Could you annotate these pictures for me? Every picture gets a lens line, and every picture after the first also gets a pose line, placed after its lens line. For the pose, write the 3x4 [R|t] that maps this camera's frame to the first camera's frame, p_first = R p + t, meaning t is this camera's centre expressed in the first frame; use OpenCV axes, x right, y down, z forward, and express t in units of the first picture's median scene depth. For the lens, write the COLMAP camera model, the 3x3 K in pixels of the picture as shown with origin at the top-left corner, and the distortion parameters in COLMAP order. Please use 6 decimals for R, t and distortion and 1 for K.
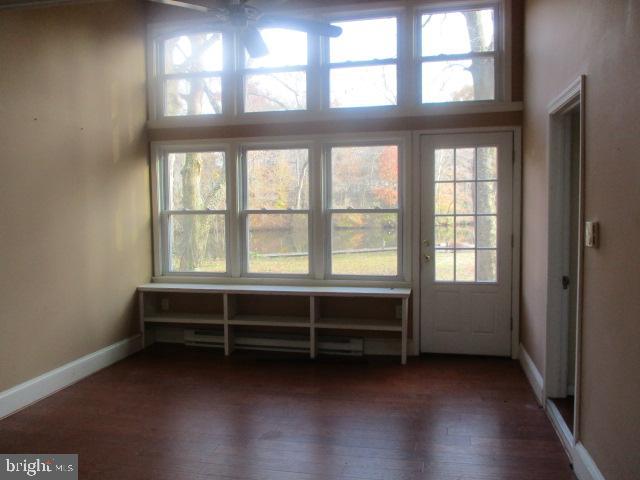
lens RADIAL K [[533.4, 0, 320.0], [0, 533.4, 240.0], [0, 0, 1]] dist [-0.012694, -0.005186]
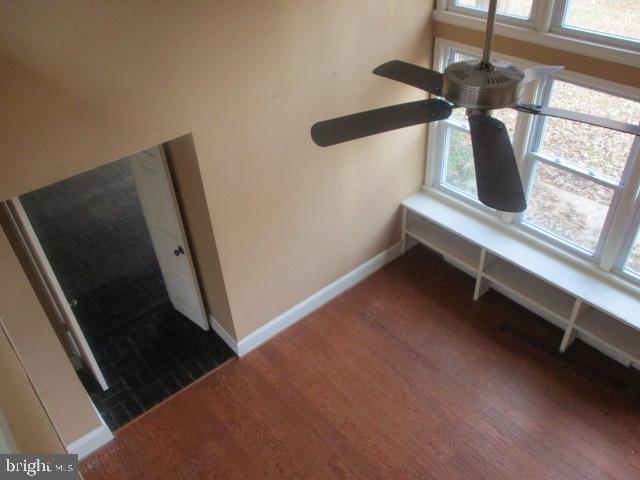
lens RADIAL K [[533.4, 0, 320.0], [0, 533.4, 240.0], [0, 0, 1]] dist [-0.012694, -0.005186]
pose [[0.797229, 0.339556, -0.499126, 0.040099], [0.010576, 0.818827, 0.573943, -0.402335], [0.603584, -0.462843, 0.649202, 0.259145]]
